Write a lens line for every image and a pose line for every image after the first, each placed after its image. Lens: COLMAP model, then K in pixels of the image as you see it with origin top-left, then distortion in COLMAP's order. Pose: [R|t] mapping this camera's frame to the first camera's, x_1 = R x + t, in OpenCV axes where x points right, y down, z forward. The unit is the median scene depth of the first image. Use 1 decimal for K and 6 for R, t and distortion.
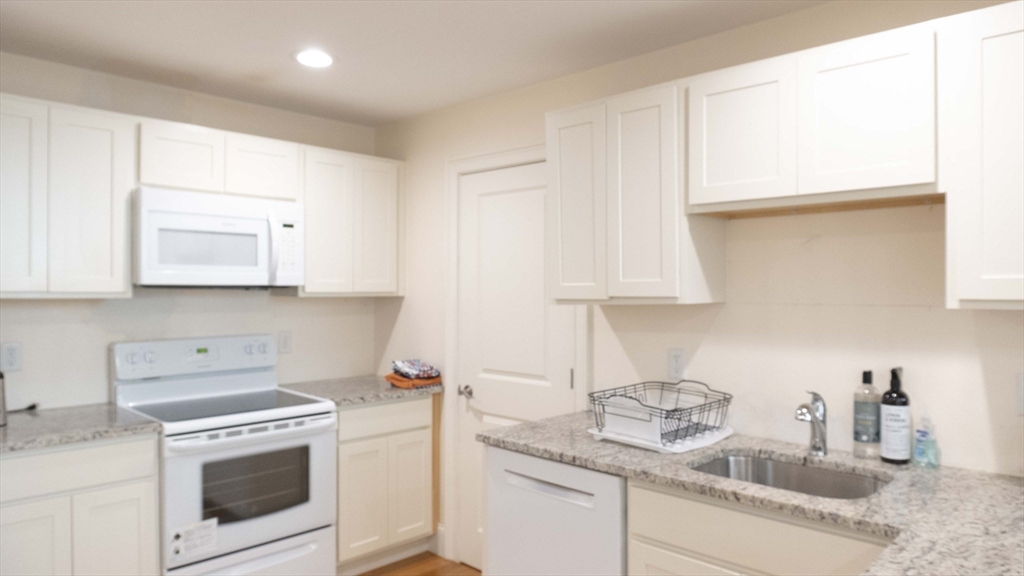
lens RADIAL K [[690.3, 0, 512.0], [0, 690.3, 288.0], [0, 0, 1]] dist [-0.005632, -0.001943]
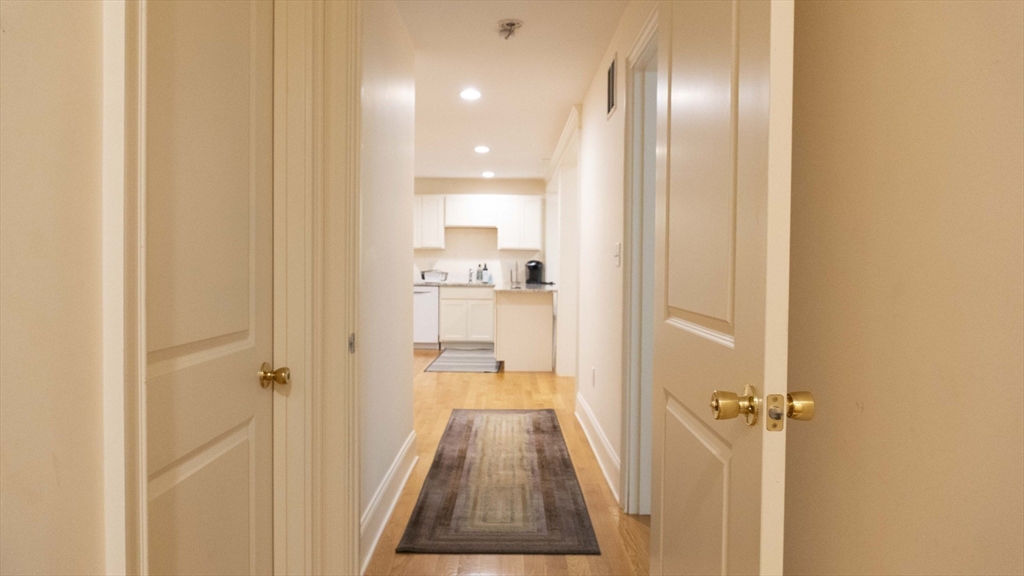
lens RADIAL K [[690.3, 0, 512.0], [0, 690.3, 288.0], [0, 0, 1]] dist [-0.005632, -0.001943]
pose [[0.731875, -0.007283, 0.681400, -2.426951], [-0.014619, 0.999545, 0.026385, 0.152815], [-0.681282, -0.029272, 0.731435, -2.479734]]
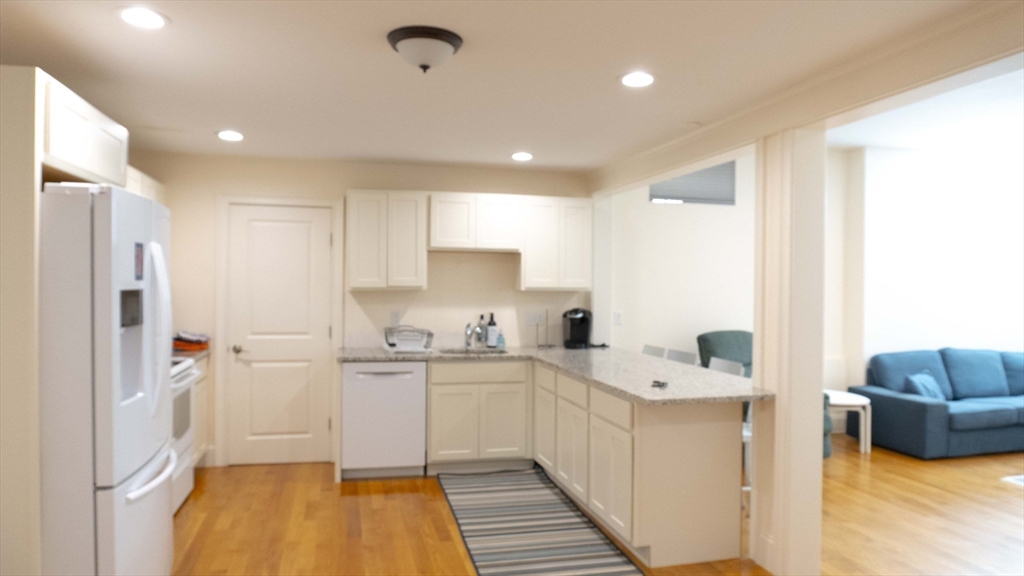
lens RADIAL K [[735.9, 0, 512.0], [0, 735.9, 288.0], [0, 0, 1]] dist [-0.001317, -0.000369]
pose [[0.533201, -0.002623, 0.845985, -1.772486], [-0.011680, 0.999877, 0.010462, -0.011899], [-0.845908, -0.015459, 0.533105, -0.584198]]
